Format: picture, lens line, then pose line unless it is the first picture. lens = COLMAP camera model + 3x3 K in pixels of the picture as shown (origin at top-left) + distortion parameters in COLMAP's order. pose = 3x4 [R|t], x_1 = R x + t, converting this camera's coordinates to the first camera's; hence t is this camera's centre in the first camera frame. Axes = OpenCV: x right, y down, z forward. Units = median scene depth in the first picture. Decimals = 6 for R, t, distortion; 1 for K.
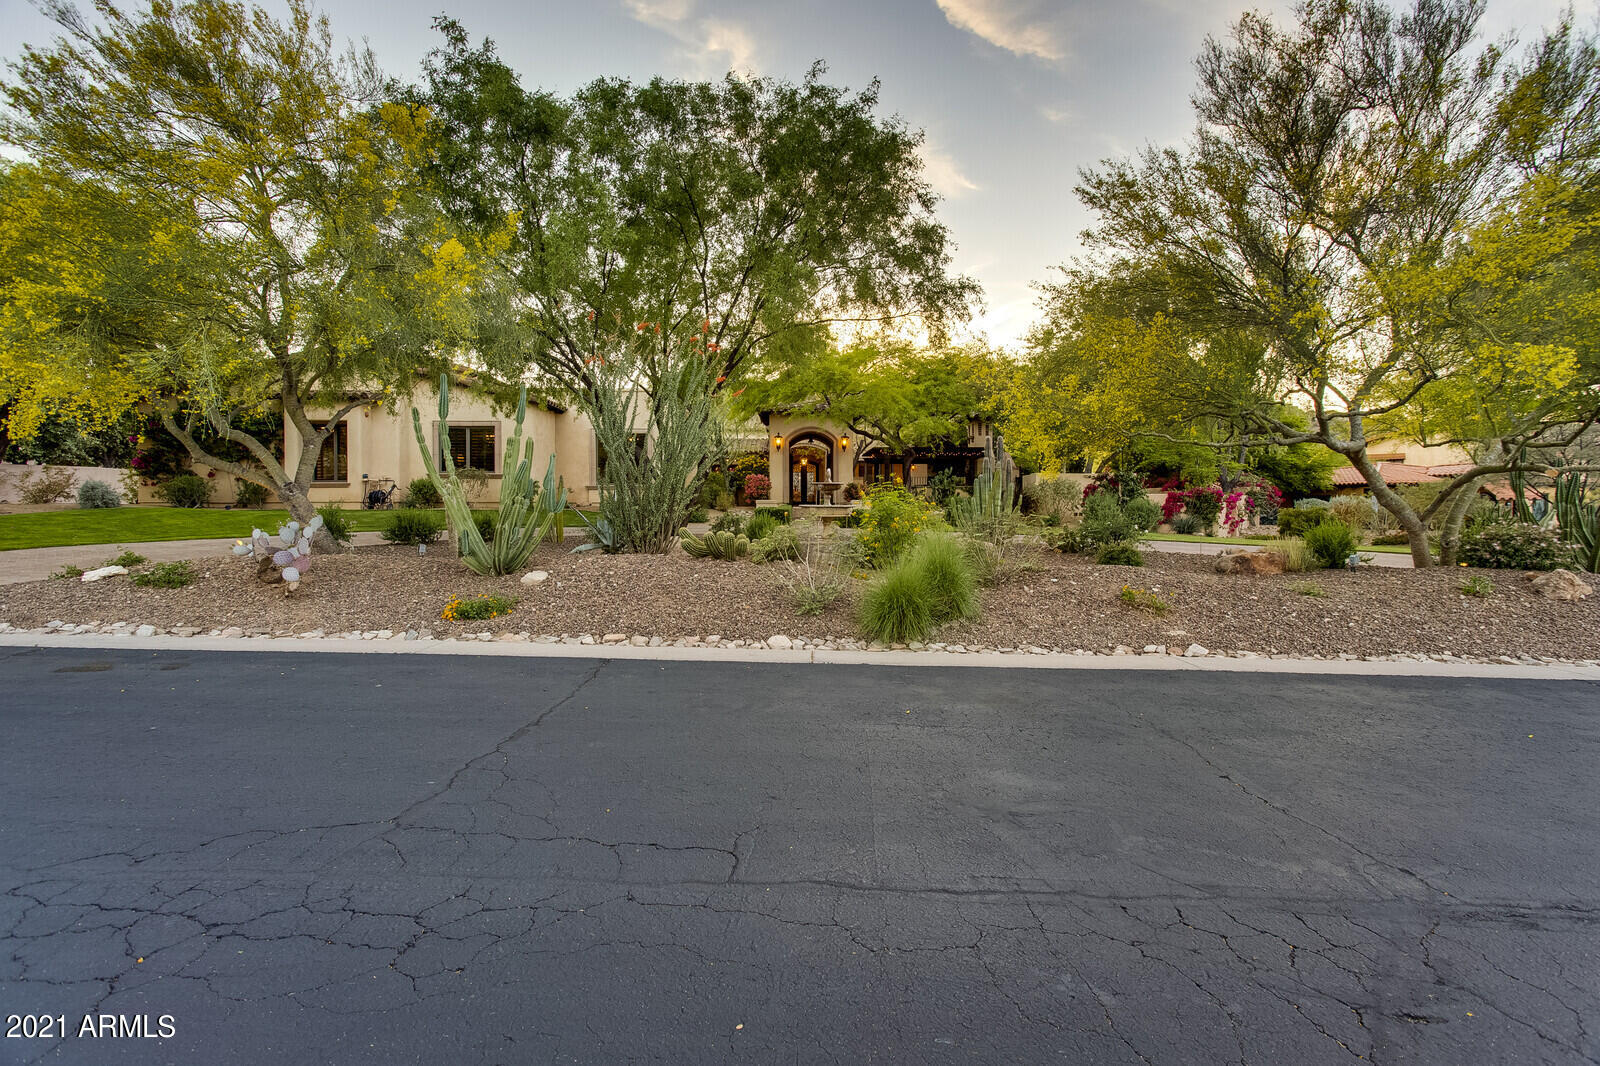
lens RADIAL K [[747.4, 0, 798.3], [0, 747.4, 510.6], [0, 0, 1]] dist [0.001265, 0.000276]
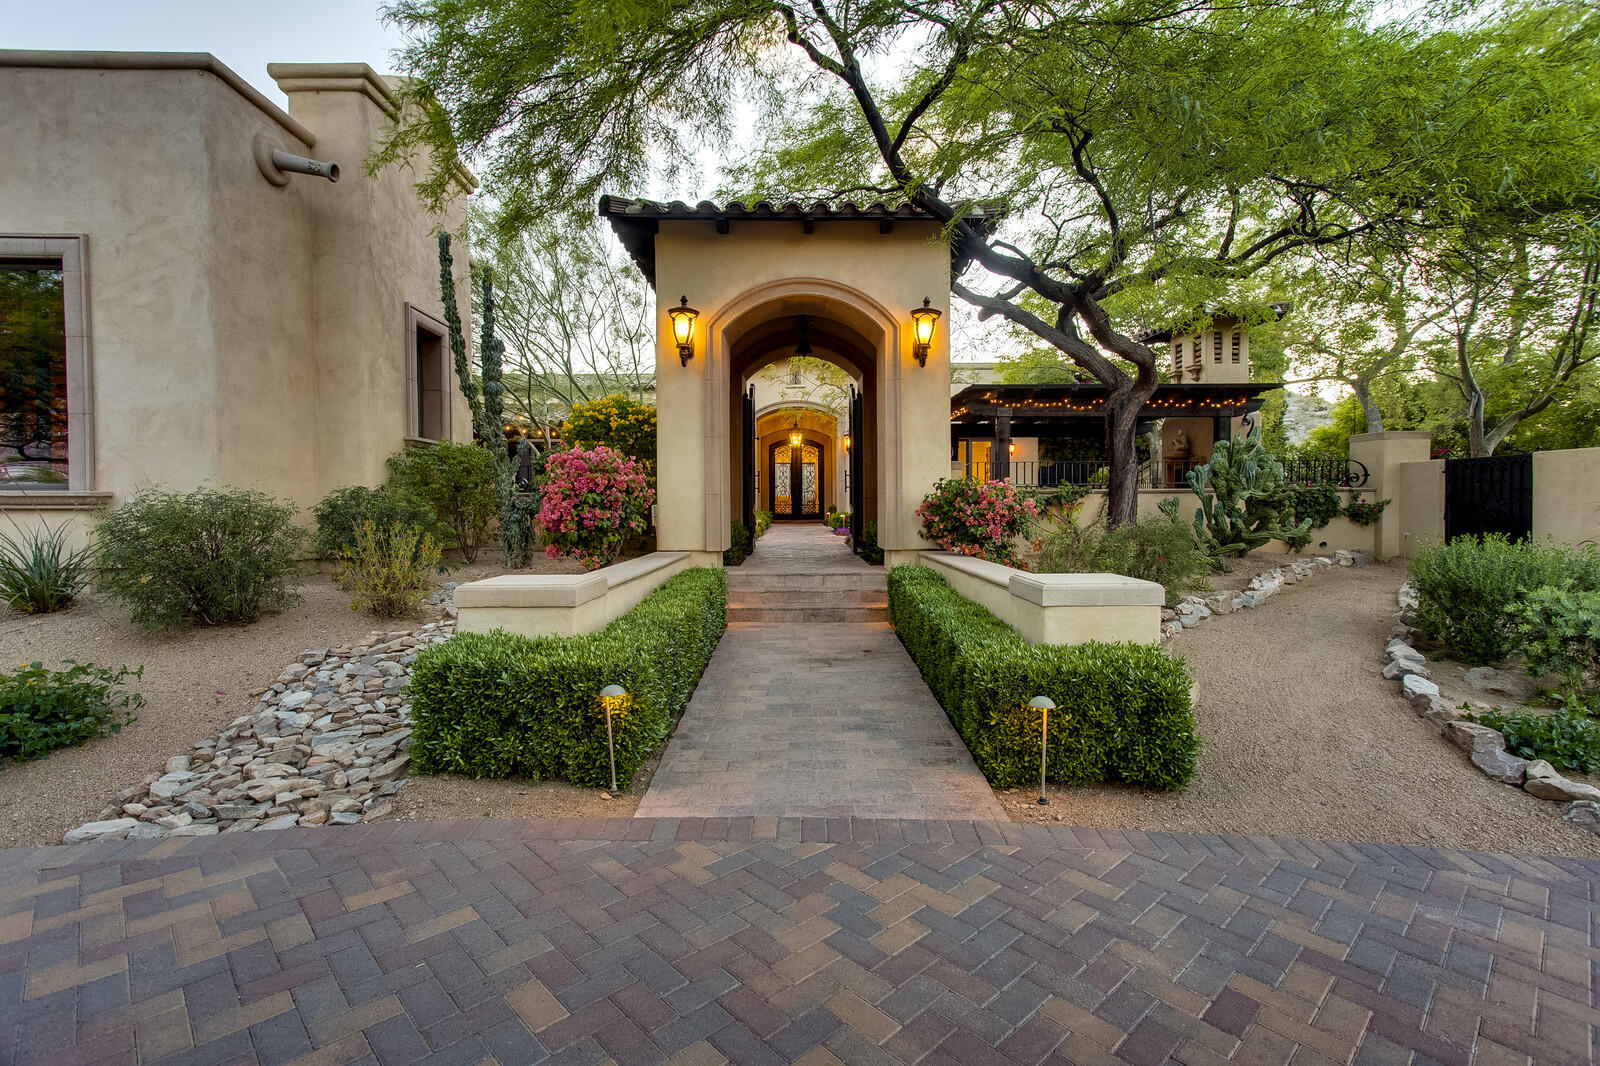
lens RADIAL K [[747.4, 0, 798.3], [0, 747.4, 510.6], [0, 0, 1]] dist [0.001265, 0.000276]
pose [[0.999995, -0.002645, -0.001656, 0.017107], [0.002651, 0.999989, 0.003745, -0.028778], [0.001646, -0.003749, 0.999992, 0.790388]]
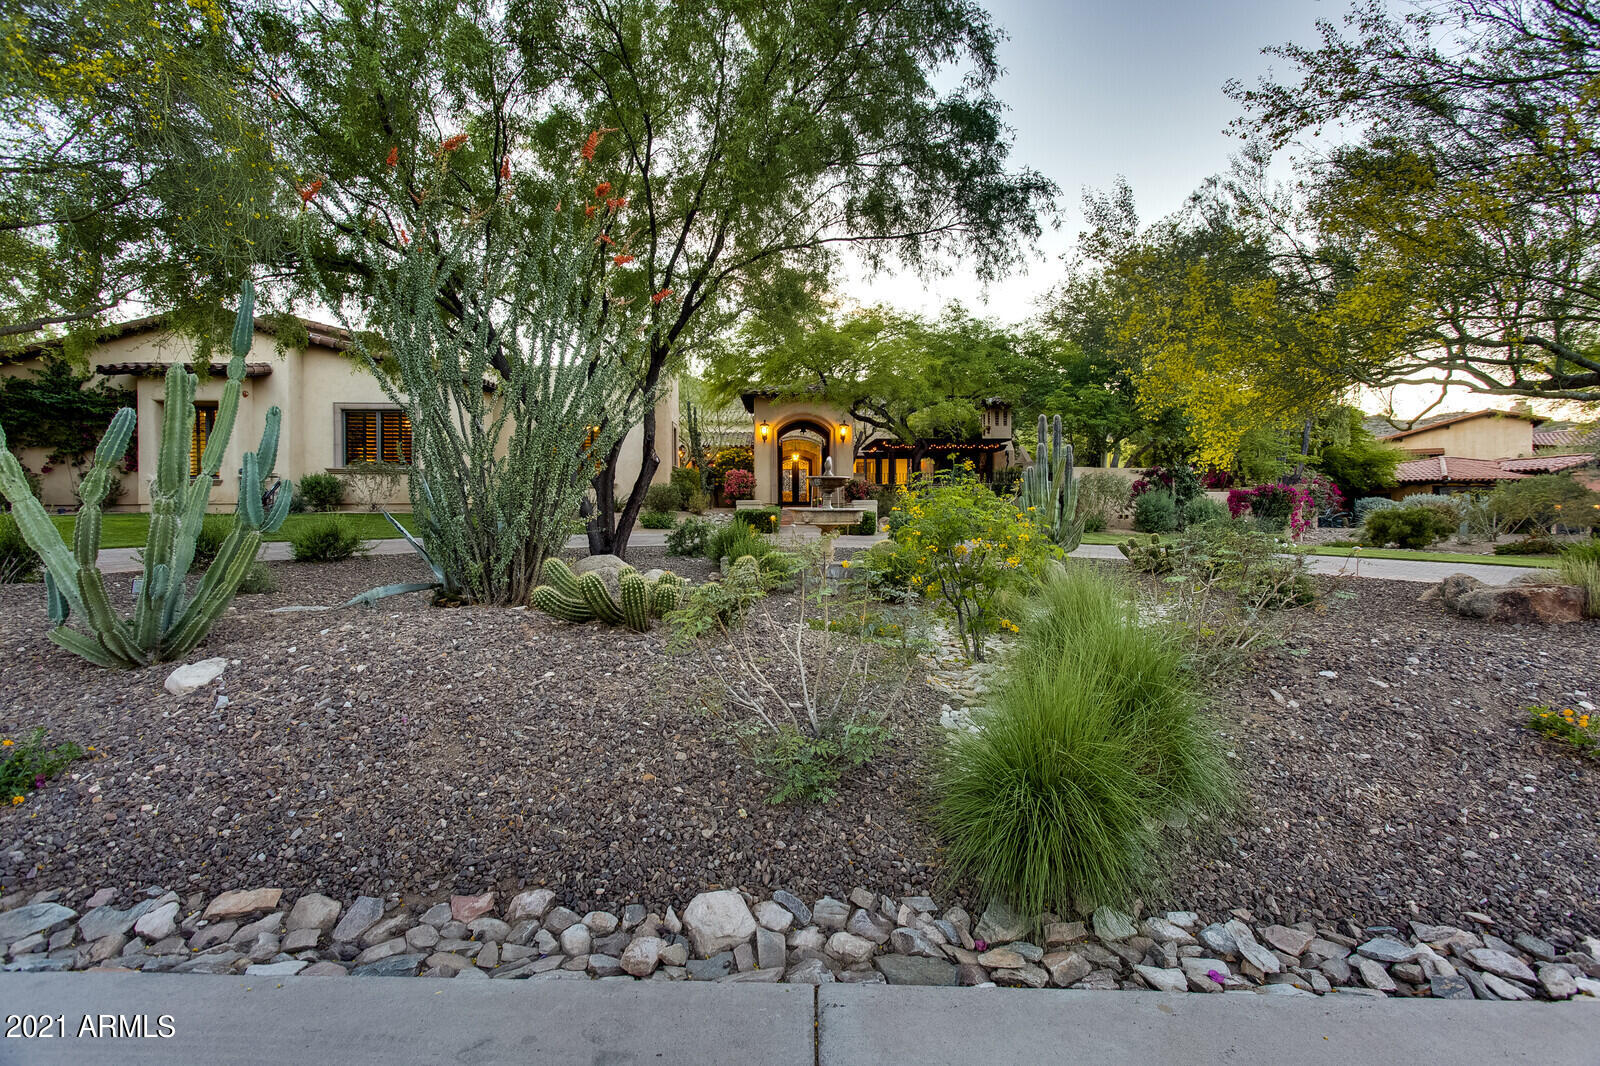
lens RADIAL K [[747.4, 0, 798.3], [0, 747.4, 510.6], [0, 0, 1]] dist [0.001265, 0.000276]
pose [[0.999940, -0.002067, 0.010793, 0.002083], [0.002061, 0.999998, 0.000579, -0.003200], [-0.010794, -0.000557, 0.999942, 0.172359]]
